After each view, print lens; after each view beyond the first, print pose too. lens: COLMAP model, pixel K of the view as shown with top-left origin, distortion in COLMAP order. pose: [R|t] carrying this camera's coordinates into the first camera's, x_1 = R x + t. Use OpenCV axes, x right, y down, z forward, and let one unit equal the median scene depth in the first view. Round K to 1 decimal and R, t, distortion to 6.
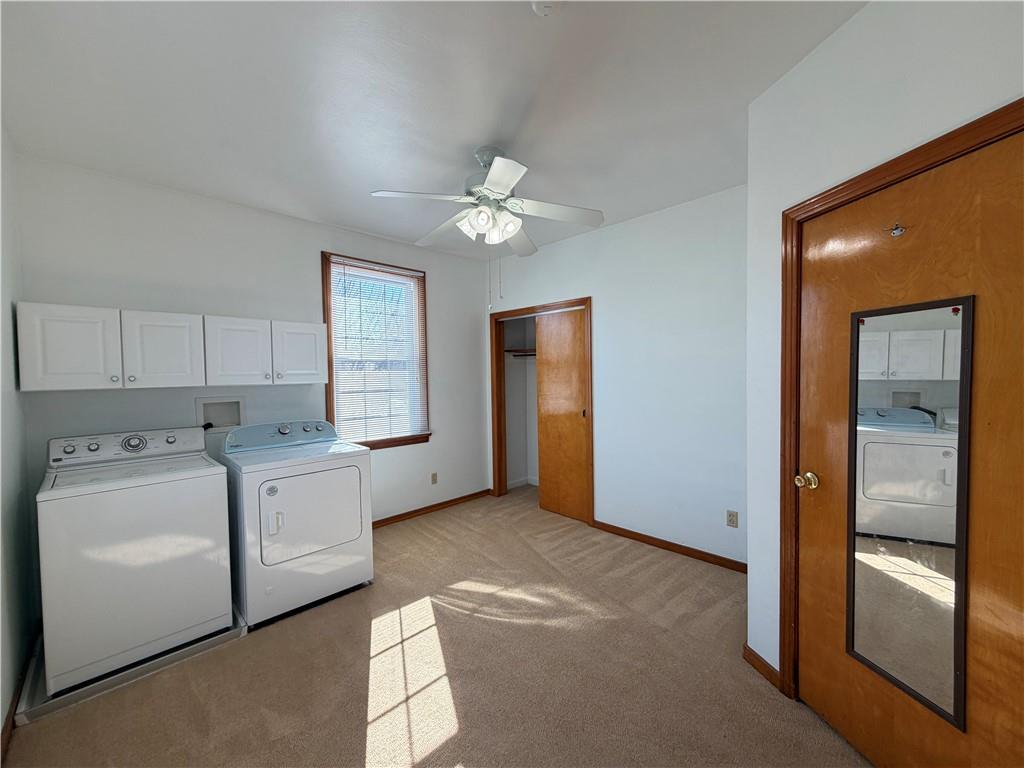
lens RADIAL K [[403.8, 0, 508.4], [0, 403.8, 385.3], [0, 0, 1]] dist [-0.002754, -0.000067]
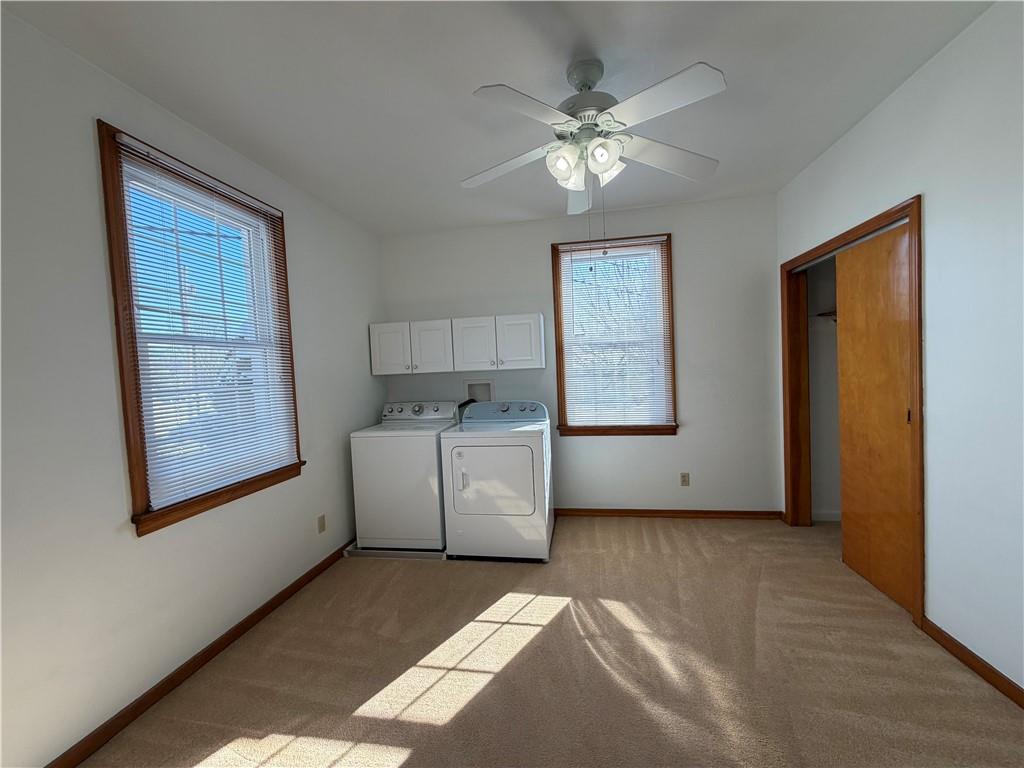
lens RADIAL K [[403.8, 0, 513.9], [0, 403.8, 385.6], [0, 0, 1]] dist [-0.002754, -0.000067]
pose [[0.581477, 0.021769, -0.813272, 0.376782], [0.011648, 0.999317, 0.035077, 0.003749], [0.813479, -0.029869, 0.580826, 0.301785]]
